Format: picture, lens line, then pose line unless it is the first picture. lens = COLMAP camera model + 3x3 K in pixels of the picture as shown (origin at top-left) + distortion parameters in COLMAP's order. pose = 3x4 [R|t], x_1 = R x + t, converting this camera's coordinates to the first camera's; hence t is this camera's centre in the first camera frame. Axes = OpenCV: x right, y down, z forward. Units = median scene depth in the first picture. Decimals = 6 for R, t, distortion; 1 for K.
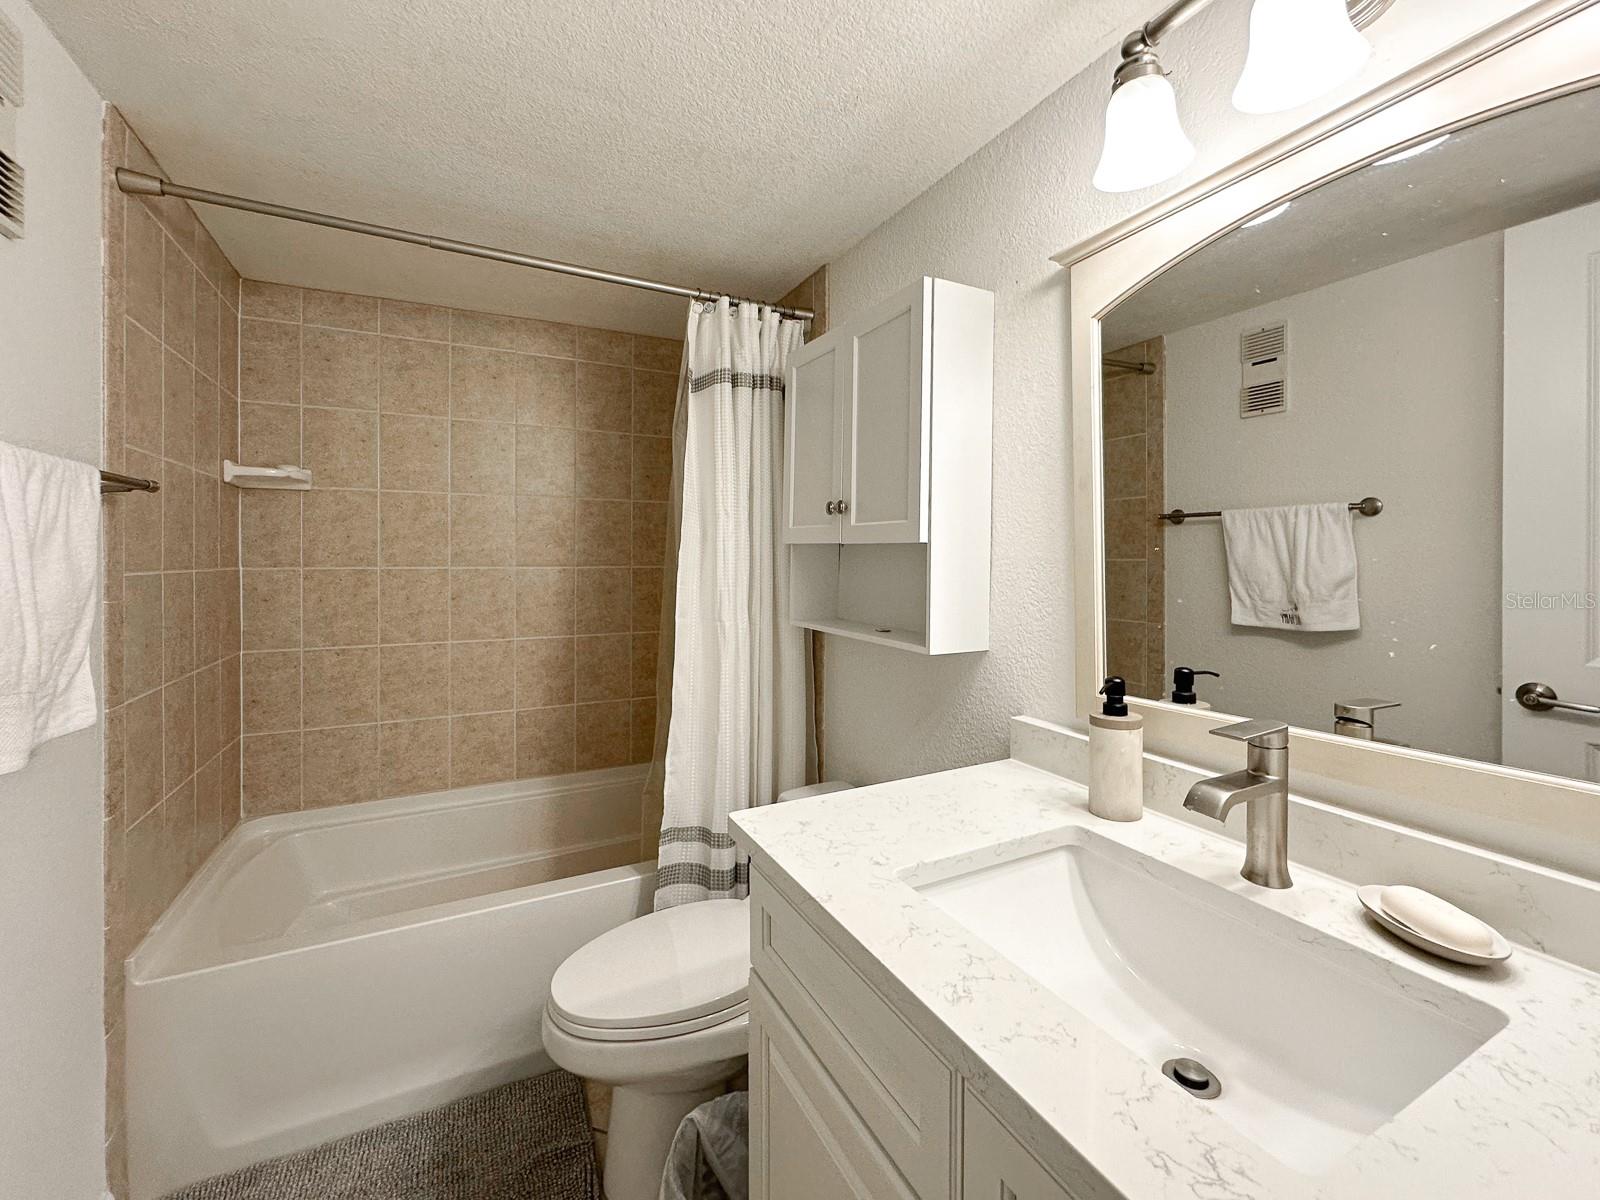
lens RADIAL K [[657.5, 0, 806.9], [0, 657.5, 561.3], [0, 0, 1]] dist [-0.000052, -0.000611]
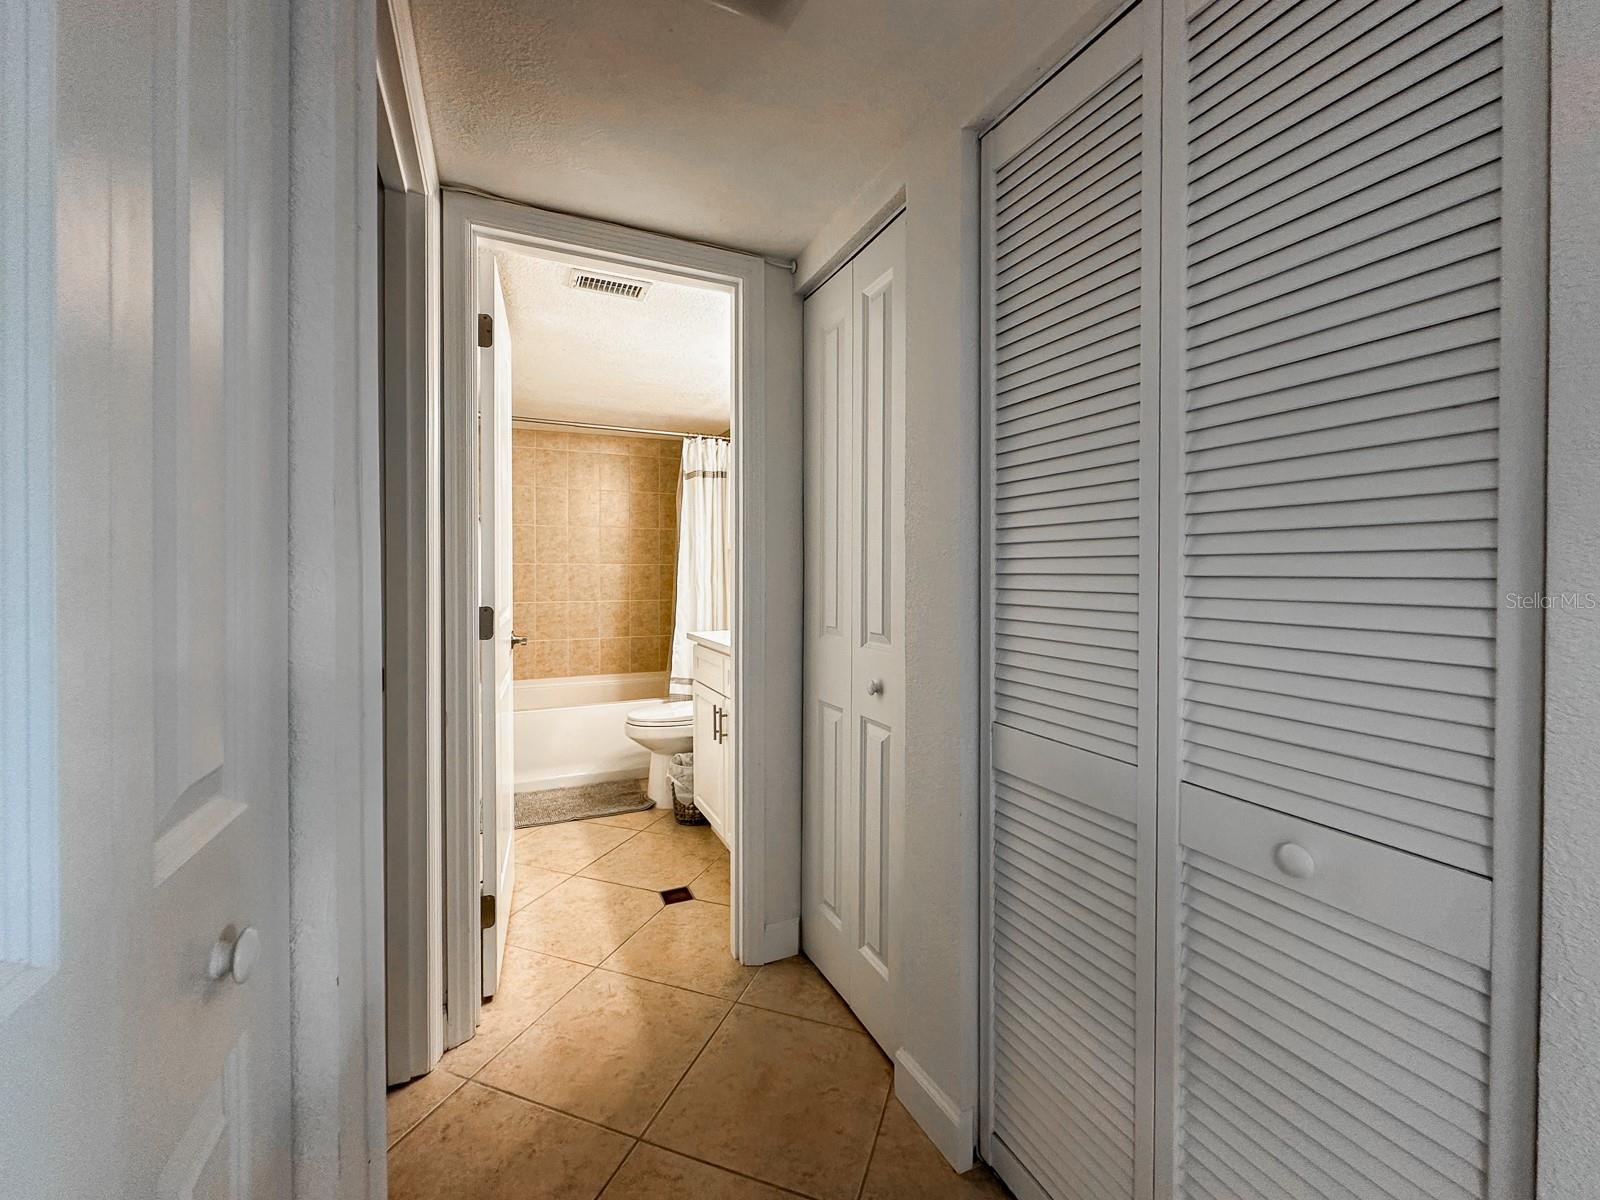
lens RADIAL K [[657.5, 0, 798.7], [0, 657.5, 587.4], [0, 0, 1]] dist [-0.000052, -0.000611]
pose [[0.998043, -0.001189, -0.062513, 0.272302], [0.001788, 0.999953, 0.009533, 0.063061], [0.062498, -0.009626, 0.997999, -0.933004]]
